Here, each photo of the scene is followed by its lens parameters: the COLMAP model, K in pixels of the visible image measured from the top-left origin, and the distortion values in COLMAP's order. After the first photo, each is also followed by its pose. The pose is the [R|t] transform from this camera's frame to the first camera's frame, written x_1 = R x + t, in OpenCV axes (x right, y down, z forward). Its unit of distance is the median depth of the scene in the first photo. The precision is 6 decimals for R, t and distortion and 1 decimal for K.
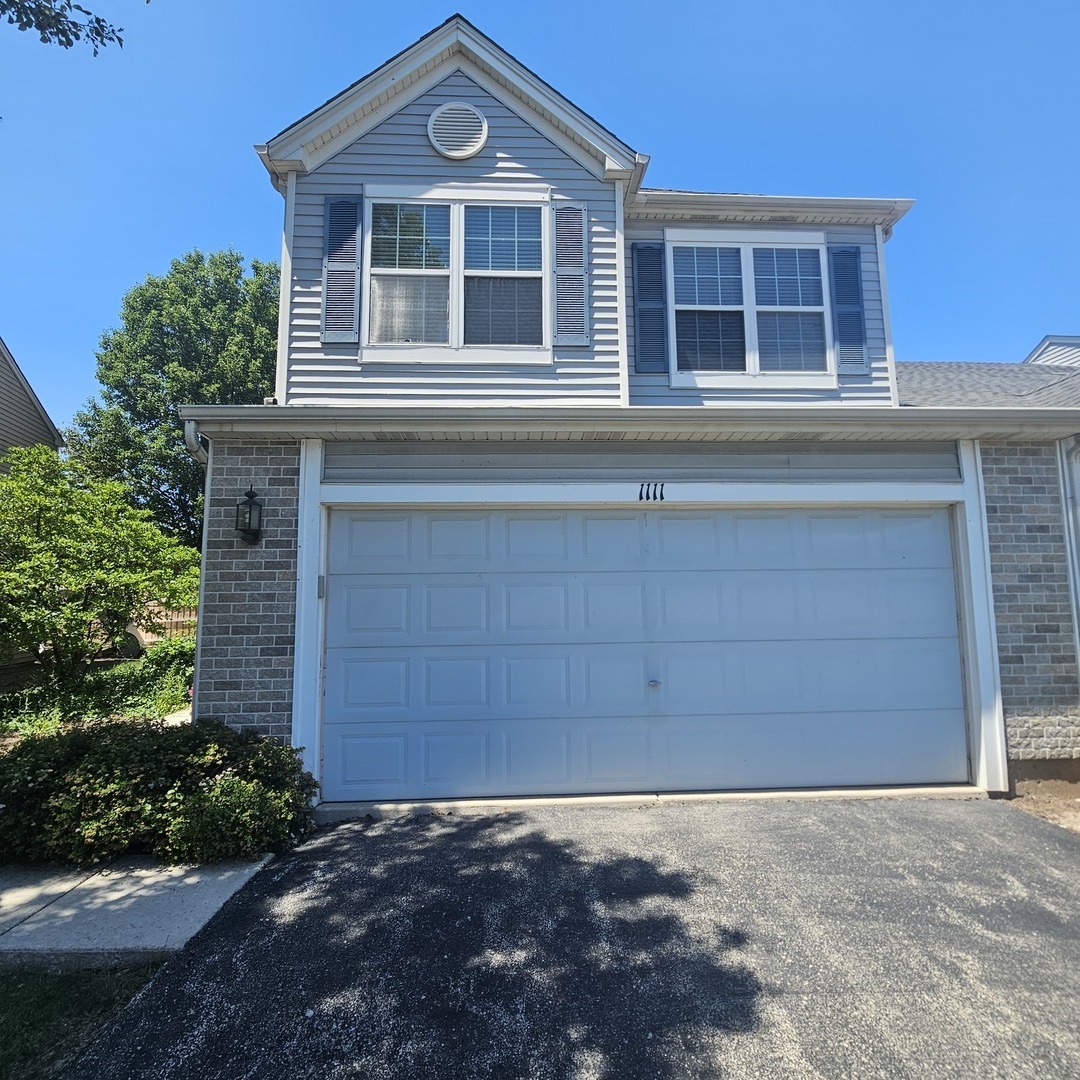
lens RADIAL K [[587.2, 0, 540.0], [0, 587.2, 540.0], [0, 0, 1]] dist [-0.000139, -0.001751]
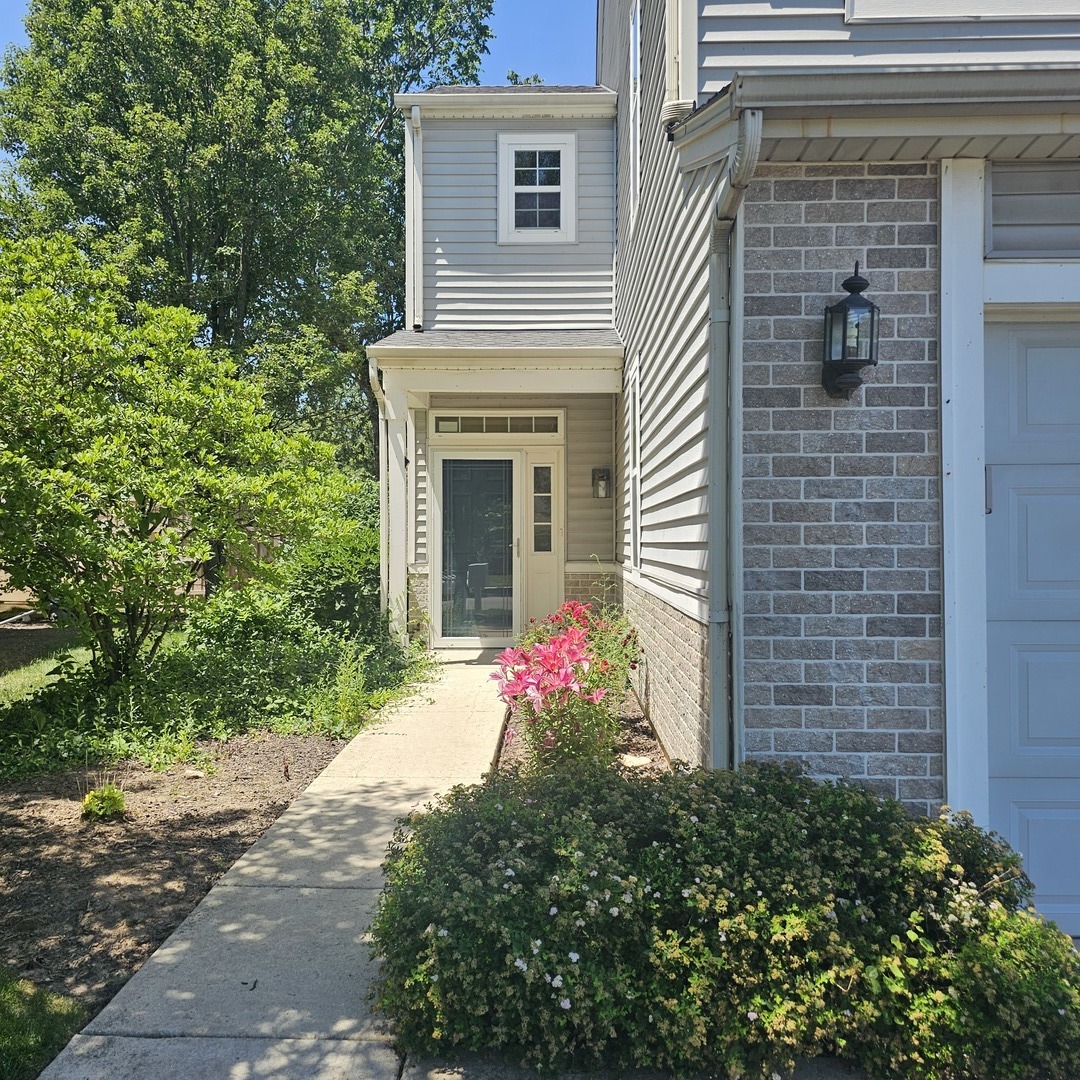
lens RADIAL K [[966.9, 0, 540.8], [0, 966.9, 549.1], [0, 0, 1]] dist [0.035881, -0.013039]
pose [[0.997607, 0.010150, -0.068389, -0.665764], [-0.002293, 0.993478, 0.114005, 0.039422], [0.069100, -0.113575, 0.991124, 0.211314]]
